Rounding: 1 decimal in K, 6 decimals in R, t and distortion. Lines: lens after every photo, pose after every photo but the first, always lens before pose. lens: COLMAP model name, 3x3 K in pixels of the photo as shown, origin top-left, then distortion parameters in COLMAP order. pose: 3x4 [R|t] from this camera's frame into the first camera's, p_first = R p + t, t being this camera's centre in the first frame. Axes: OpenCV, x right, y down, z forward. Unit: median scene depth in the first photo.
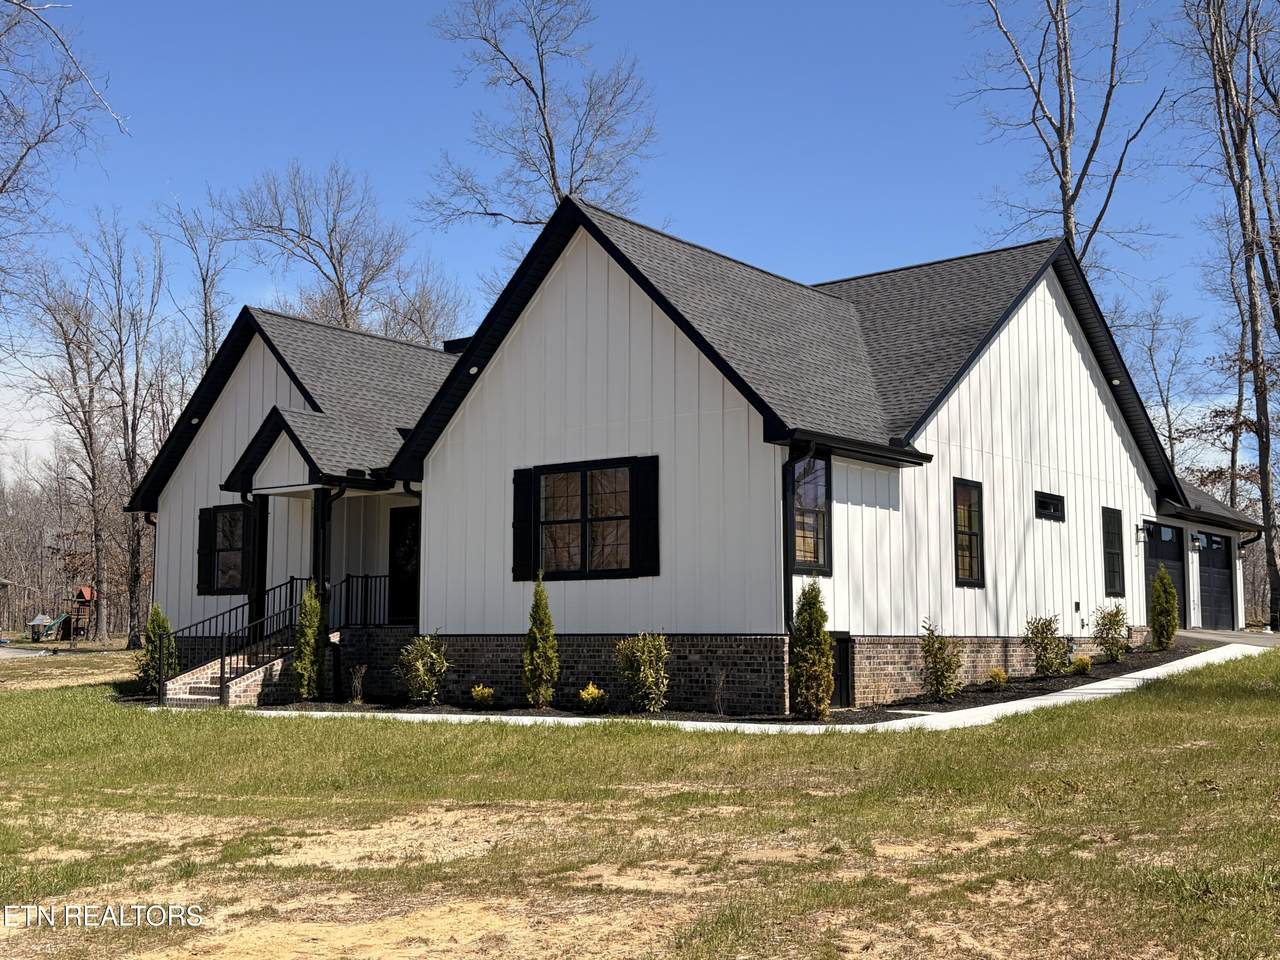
lens RADIAL K [[1414.2, 0, 641.1], [0, 1414.2, 501.1], [0, 0, 1]] dist [0.095728, -0.345334]
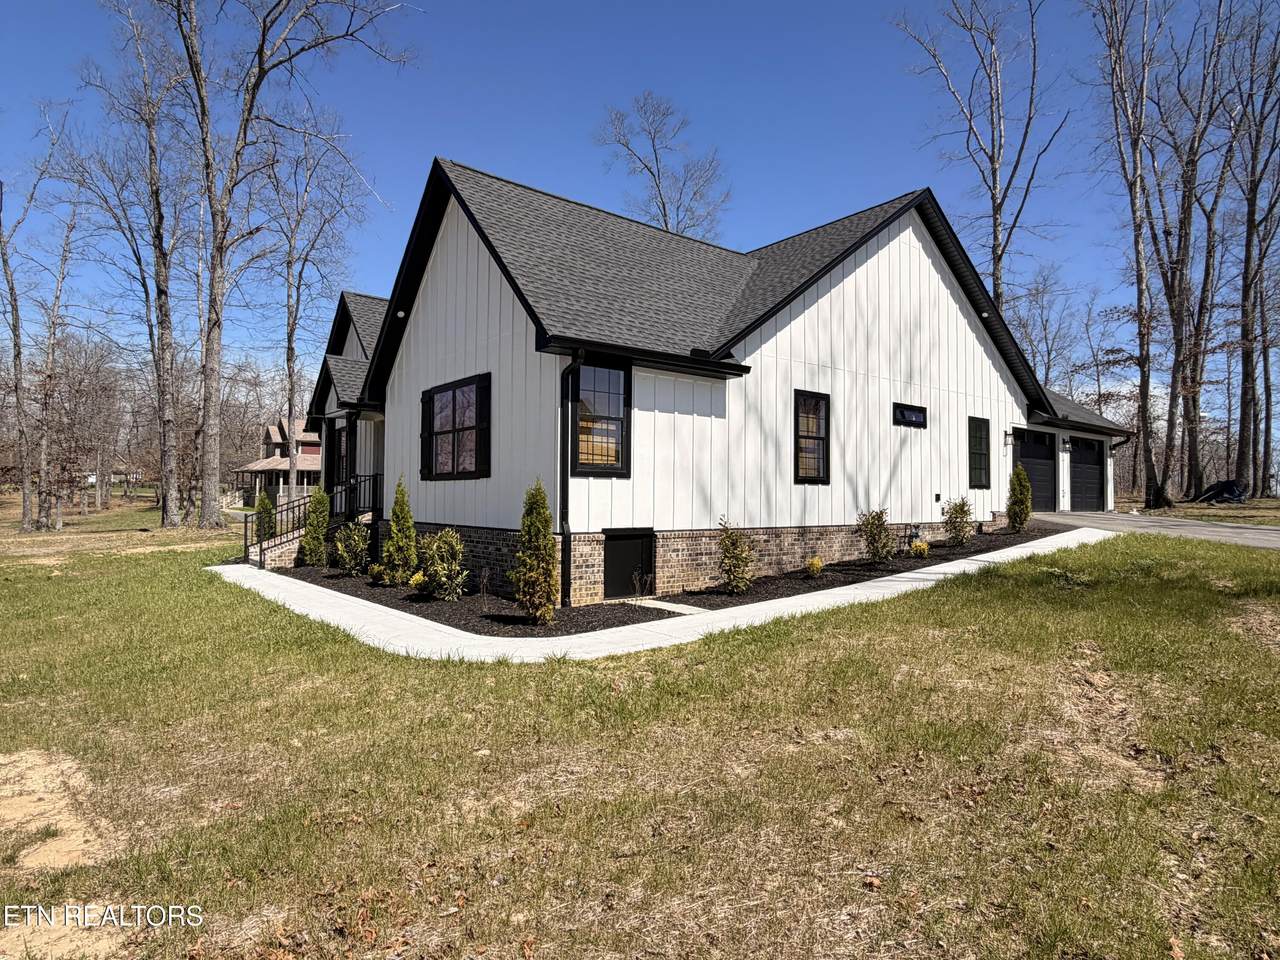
lens RADIAL K [[715.6, 0, 640.0], [0, 715.6, 480.0], [0, 0, 1]] dist [-0.002756, -0.001042]
pose [[0.973517, 0.000975, -0.228611, 0.234916], [0.015184, 0.997507, 0.068910, 0.015110], [0.228109, -0.070556, 0.971076, 0.410382]]
